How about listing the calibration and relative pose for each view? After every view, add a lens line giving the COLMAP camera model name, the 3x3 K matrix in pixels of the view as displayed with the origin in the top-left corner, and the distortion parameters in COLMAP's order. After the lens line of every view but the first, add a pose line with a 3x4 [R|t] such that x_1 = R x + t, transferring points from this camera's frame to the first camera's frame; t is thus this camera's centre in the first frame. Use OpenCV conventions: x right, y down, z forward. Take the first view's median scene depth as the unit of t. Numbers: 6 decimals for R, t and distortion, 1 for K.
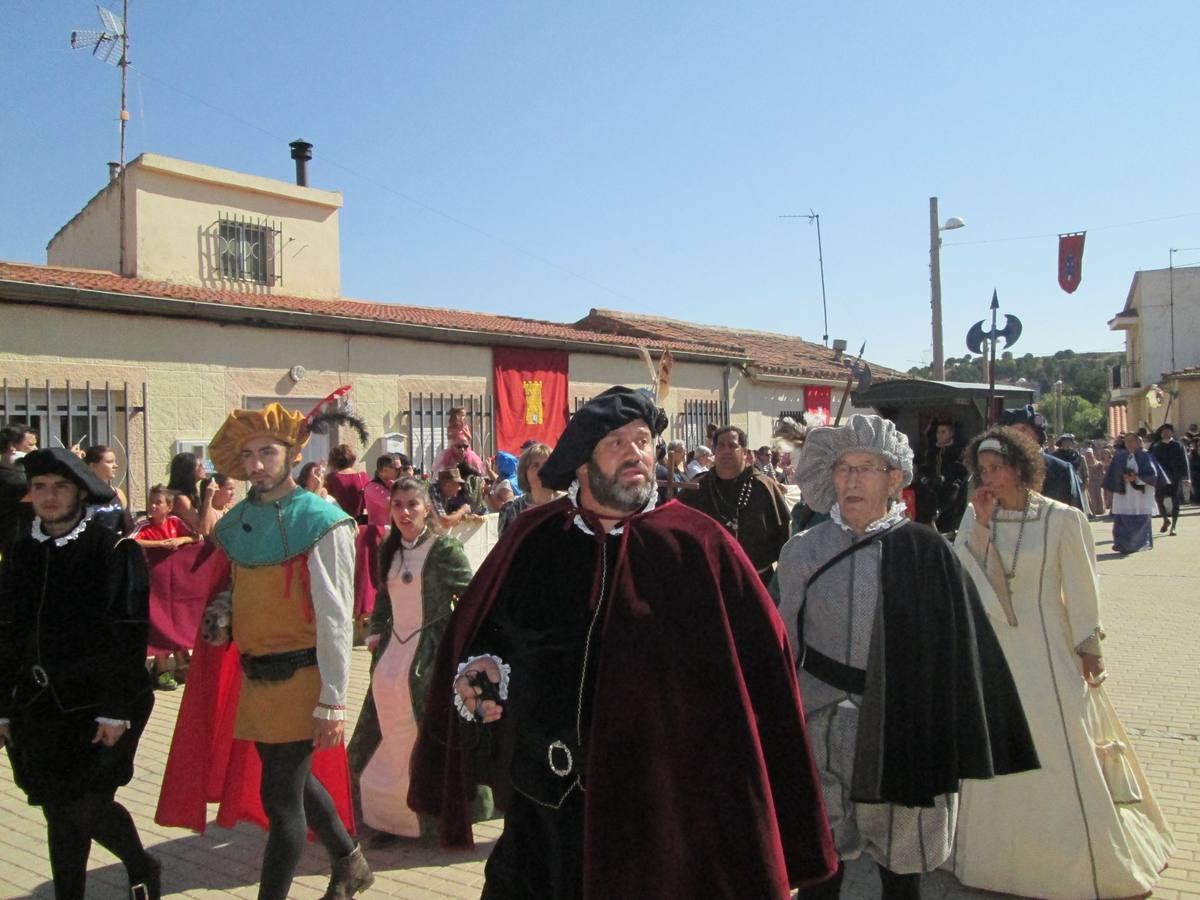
lens RADIAL K [[996.9, 0, 600.0], [0, 996.9, 450.0], [0, 0, 1]] dist [-0.040966, 0.001754]
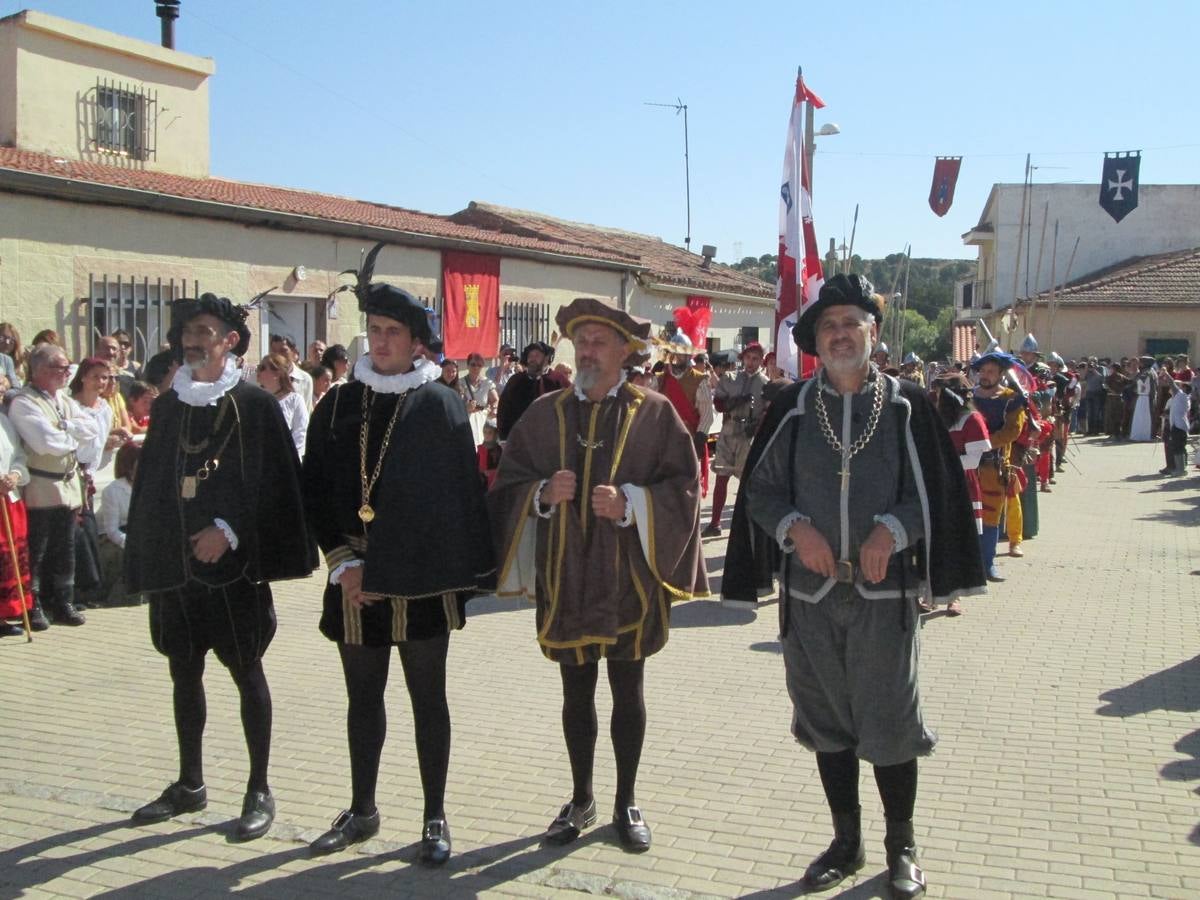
lens RADIAL K [[1274.9, 0, 600.0], [0, 1274.9, 450.0], [0, 0, 1]] dist [-0.091559, 0.039519]
pose [[0.976086, 0.024214, 0.216032, -0.169796], [-0.040205, 0.996741, 0.069937, 0.002422], [-0.213634, -0.076950, 0.973878, -0.239974]]
